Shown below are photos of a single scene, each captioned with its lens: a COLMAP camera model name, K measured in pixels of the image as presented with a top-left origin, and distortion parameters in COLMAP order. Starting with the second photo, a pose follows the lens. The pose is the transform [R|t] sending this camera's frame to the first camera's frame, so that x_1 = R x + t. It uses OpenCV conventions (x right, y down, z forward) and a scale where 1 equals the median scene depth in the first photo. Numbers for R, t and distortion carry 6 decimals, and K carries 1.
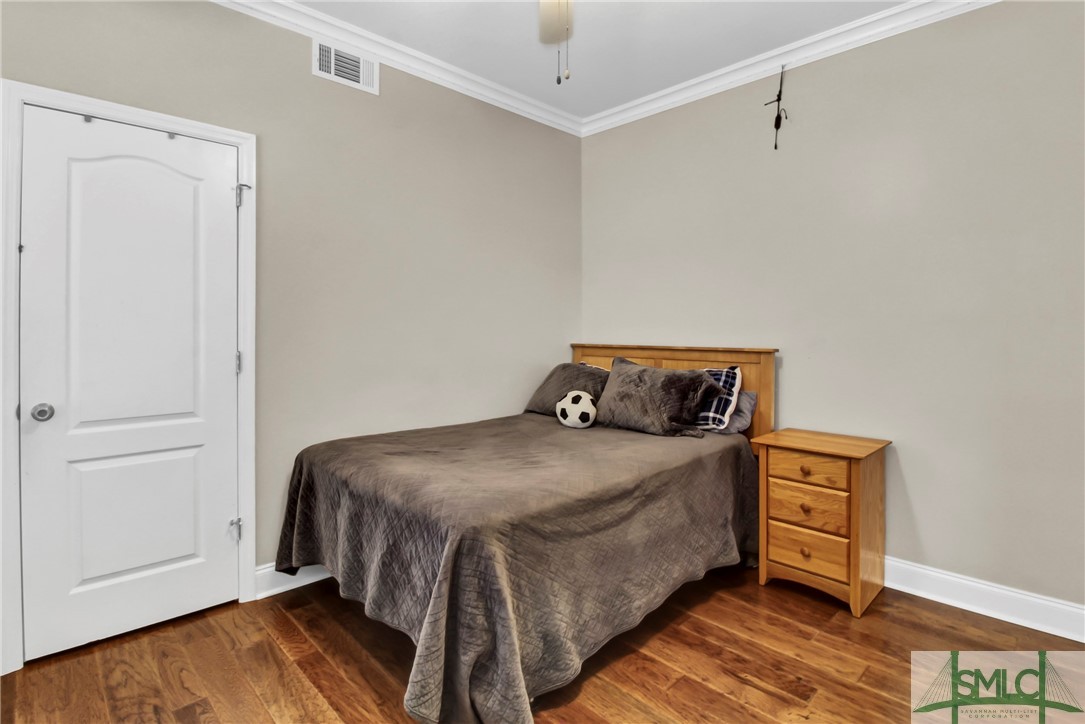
lens RADIAL K [[518.0, 0, 542.3], [0, 518.0, 329.3], [0, 0, 1]] dist [-0.001158, -0.016607]
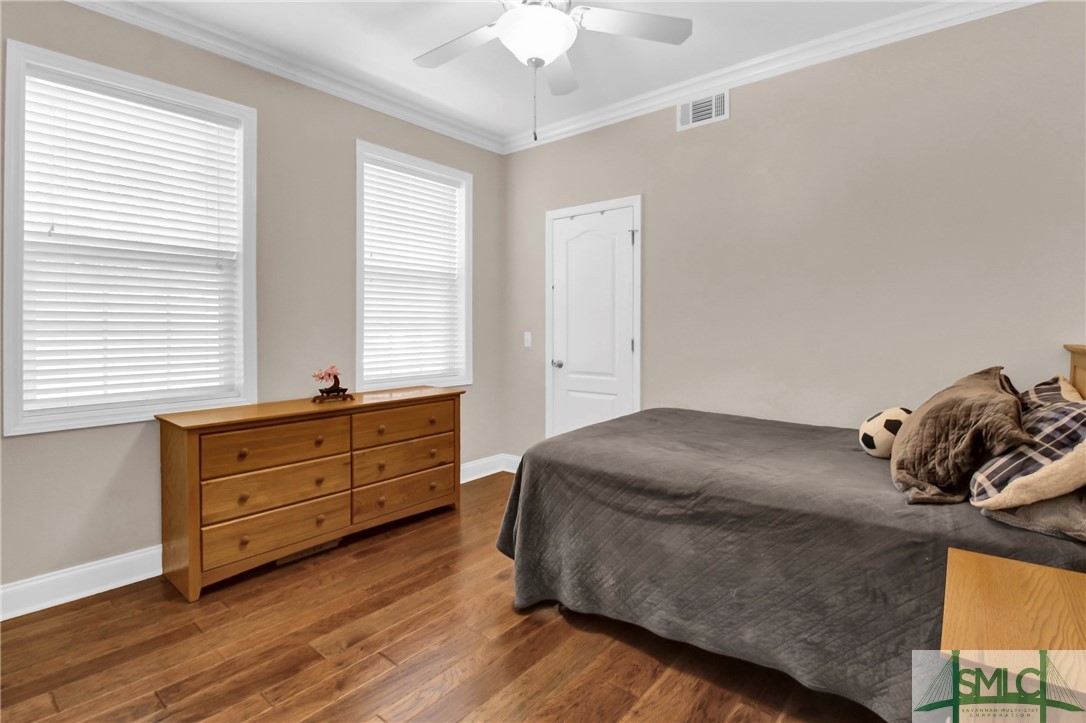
lens RADIAL K [[510.4, 0, 575.3], [0, 510.4, 330.7], [0, 0, 1]] dist [-0.000869, -0.039875]
pose [[0.151769, 0.005840, -0.988399, 1.007438], [0.003409, 0.999974, 0.006432, 0.010367], [0.988410, -0.004345, 0.151745, 0.667503]]
